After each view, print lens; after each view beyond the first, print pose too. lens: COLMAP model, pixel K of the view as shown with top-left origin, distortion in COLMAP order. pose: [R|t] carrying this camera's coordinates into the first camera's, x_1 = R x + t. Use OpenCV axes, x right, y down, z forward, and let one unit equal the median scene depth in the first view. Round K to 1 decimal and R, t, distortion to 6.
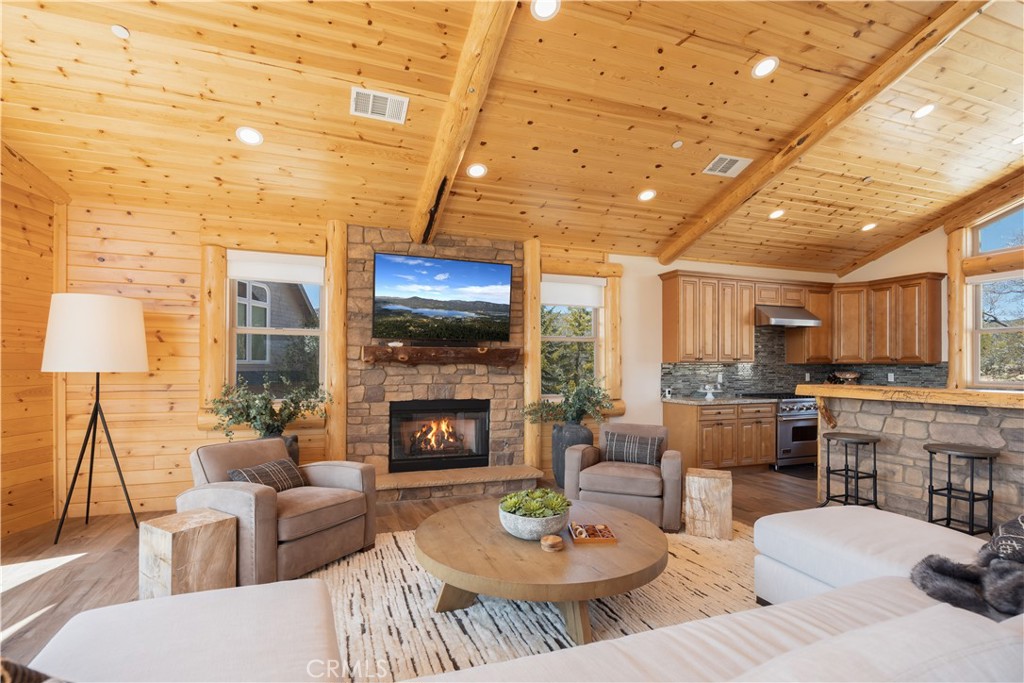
lens RADIAL K [[499.1, 0, 493.3], [0, 499.1, 363.5], [0, 0, 1]] dist [-0.004367, 0.002696]
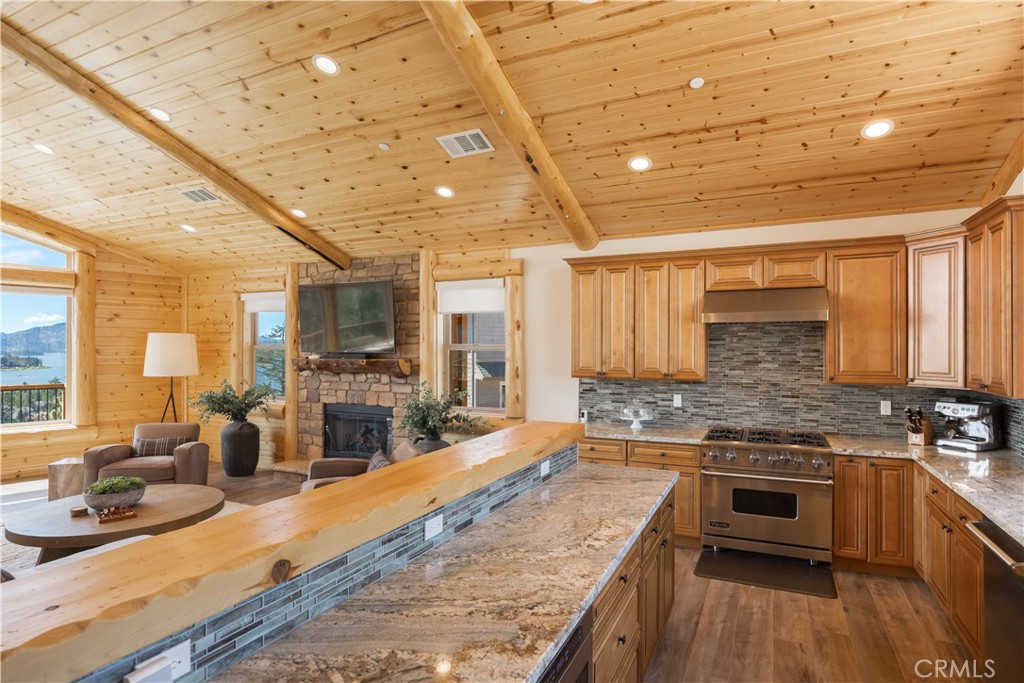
lens RADIAL K [[560.5, 0, 514.8], [0, 560.5, 346.0], [0, 0, 1]] dist [-0.014249, 0.002514]
pose [[0.692249, -0.003377, -0.721651, 1.046916], [0.005973, 0.999982, 0.001051, -0.058762], [0.721634, -0.005038, 0.692257, 0.369201]]
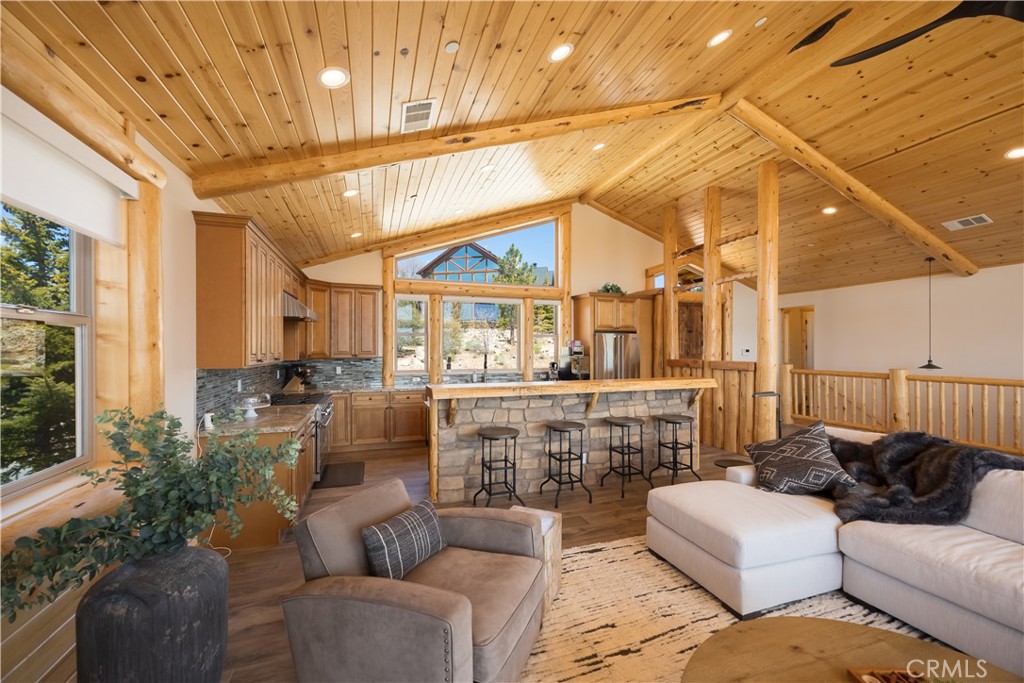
lens RADIAL K [[402.2, 0, 547.8], [0, 402.2, 363.4], [0, 0, 1]] dist [-0.001238, 0.000748]
pose [[-0.023612, -0.040240, 0.998911, -0.149178], [-0.005825, 0.999178, 0.040113, -0.035191], [-0.999704, -0.004871, -0.023827, 0.692717]]
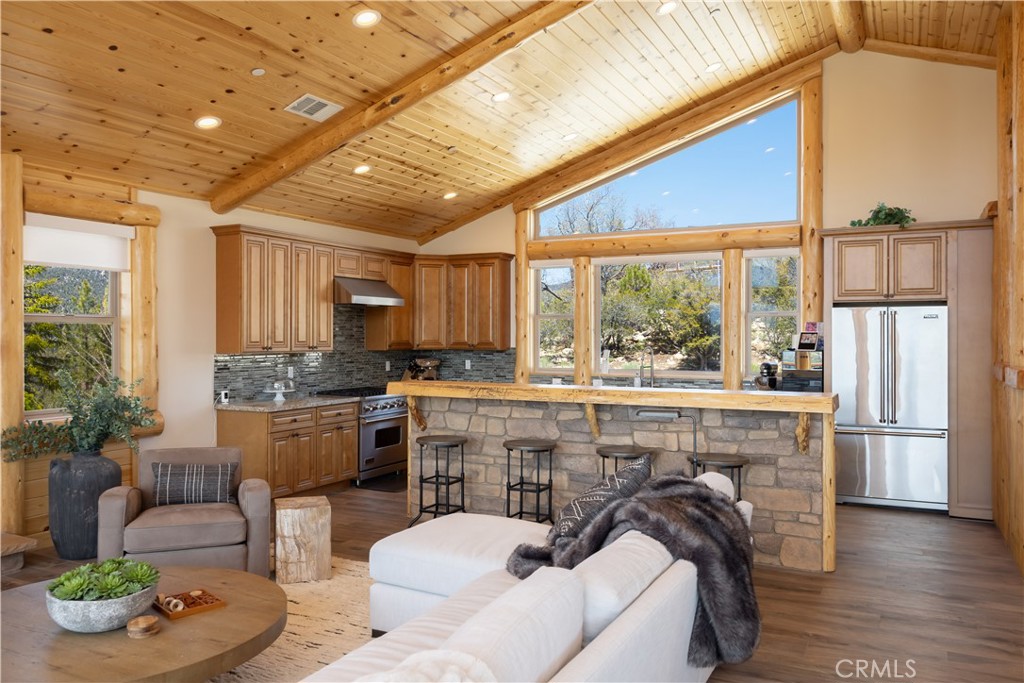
lens RADIAL K [[792.0, 0, 528.8], [0, 792.0, 336.5], [0, 0, 1]] dist [-0.008345, 0.001966]
pose [[0.719118, -0.001792, 0.694886, -0.135074], [-0.003588, 0.999974, 0.006292, -0.039573], [-0.694879, -0.007017, 0.719093, -0.117656]]
